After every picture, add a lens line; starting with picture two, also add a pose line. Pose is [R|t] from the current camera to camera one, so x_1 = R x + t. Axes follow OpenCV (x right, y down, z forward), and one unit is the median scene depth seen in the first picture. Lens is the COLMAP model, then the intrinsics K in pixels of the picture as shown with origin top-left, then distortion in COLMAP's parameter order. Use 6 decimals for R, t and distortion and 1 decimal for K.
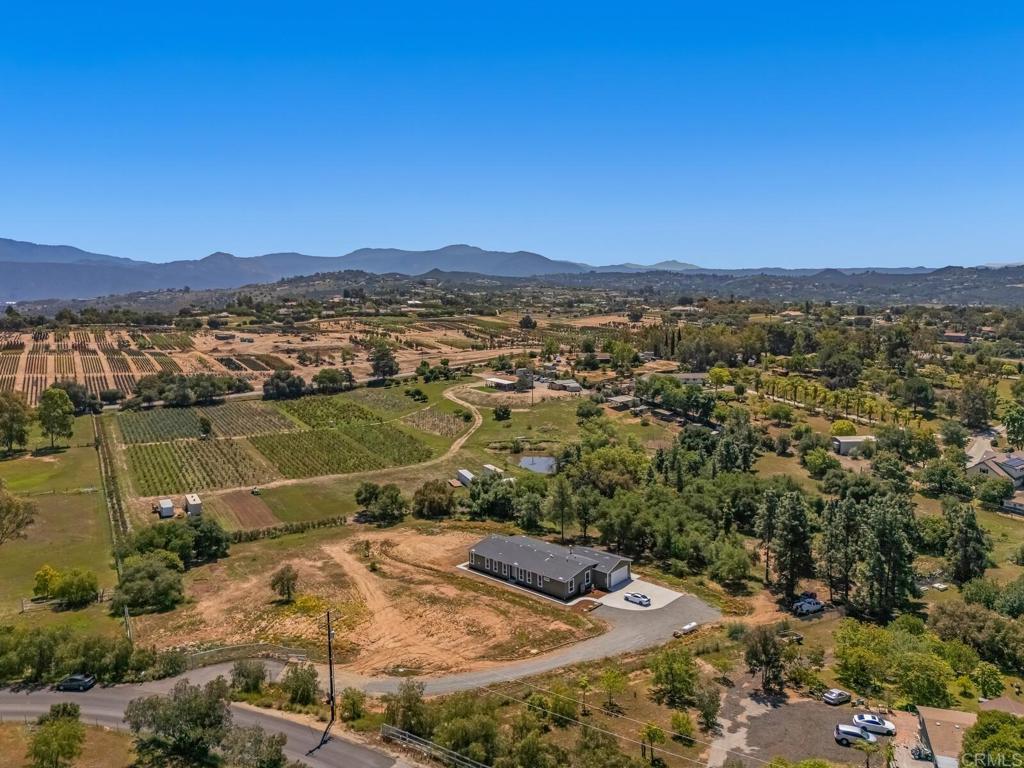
lens RADIAL K [[759.8, 0, 514.6], [0, 759.8, 382.2], [0, 0, 1]] dist [0.059627, -0.054704]
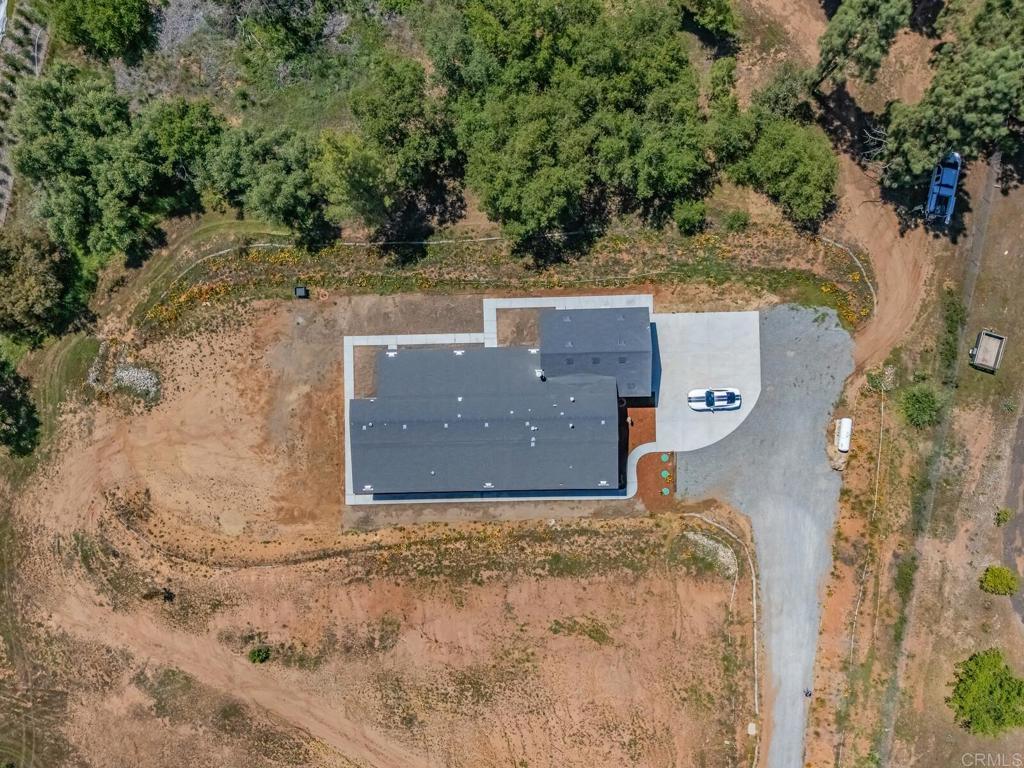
lens RADIAL K [[759.8, 0, 507.5], [0, 759.8, 389.9], [0, 0, 1]] dist [0.059627, -0.054704]
pose [[0.730416, -0.682863, -0.013766, 0.032846], [0.110748, 0.098523, 0.988953, -0.139590], [-0.673963, -0.723872, 0.147588, 0.522114]]
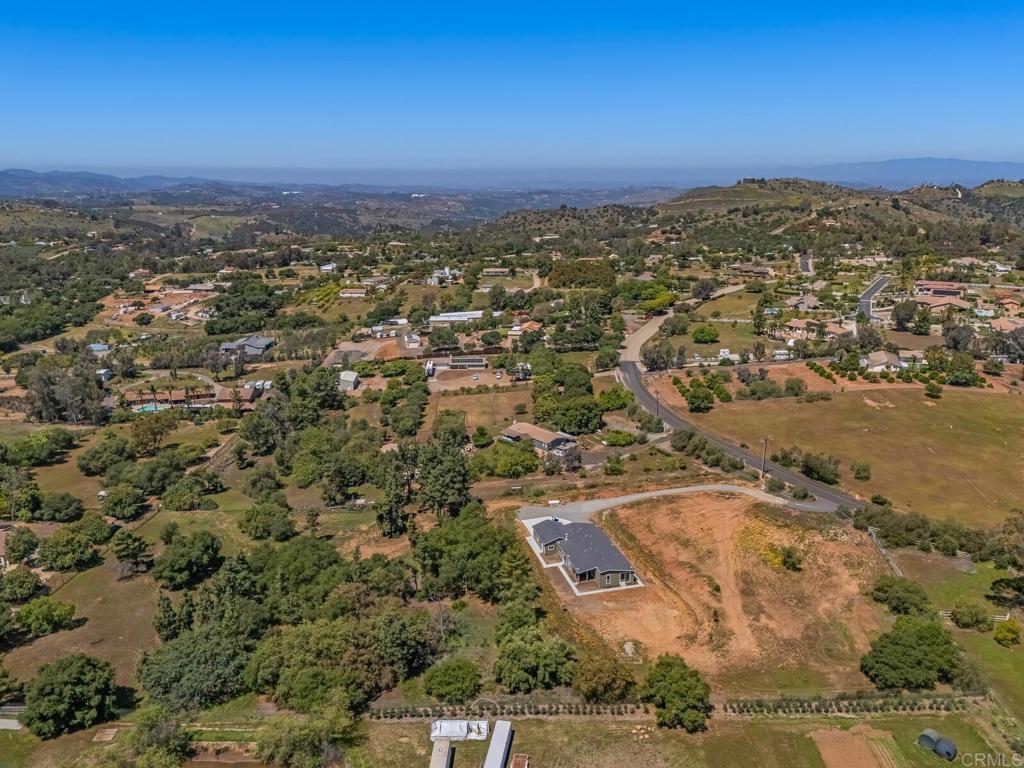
lens RADIAL K [[759.8, 0, 512.8], [0, 759.8, 382.3], [0, 0, 1]] dist [0.059627, -0.054704]
pose [[-0.840439, -0.130849, 0.525871, -0.277344], [0.086377, 0.925657, 0.368371, -0.285148], [-0.534977, 0.355017, -0.766656, 1.088177]]
